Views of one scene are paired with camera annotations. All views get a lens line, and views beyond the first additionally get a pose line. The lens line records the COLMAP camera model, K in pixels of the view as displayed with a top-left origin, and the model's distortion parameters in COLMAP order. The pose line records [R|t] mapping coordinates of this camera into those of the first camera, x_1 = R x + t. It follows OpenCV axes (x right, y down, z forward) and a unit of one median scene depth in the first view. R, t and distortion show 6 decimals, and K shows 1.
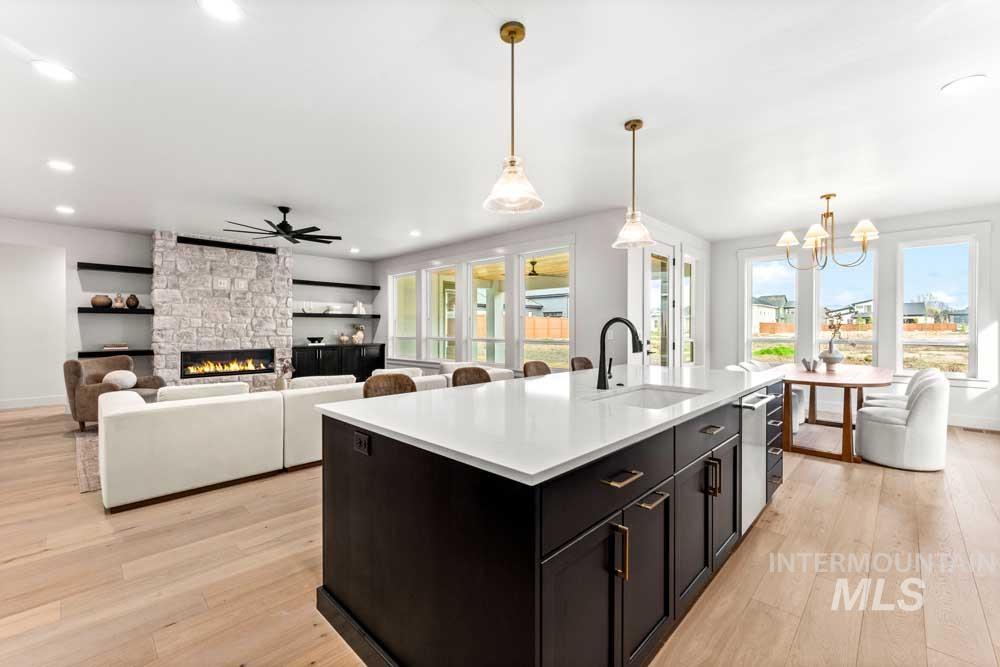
lens RADIAL K [[415.8, 0, 500.0], [0, 415.8, 333.5], [0, 0, 1]] dist [-0.001278, 0.000012]
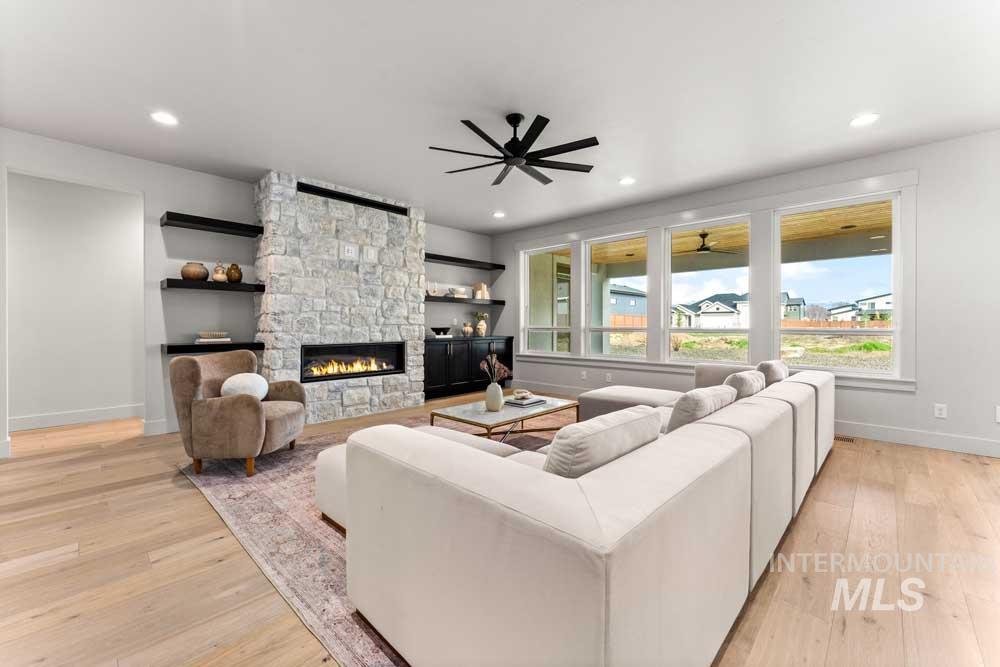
lens RADIAL K [[404.7, 0, 496.8], [0, 404.7, 329.4], [0, 0, 1]] dist [0.001545, -0.000033]
pose [[0.999990, 0.000536, 0.004411, -0.405294], [-0.000521, 0.999994, -0.003441, 0.017785], [-0.004413, 0.003438, 0.999984, 0.285097]]
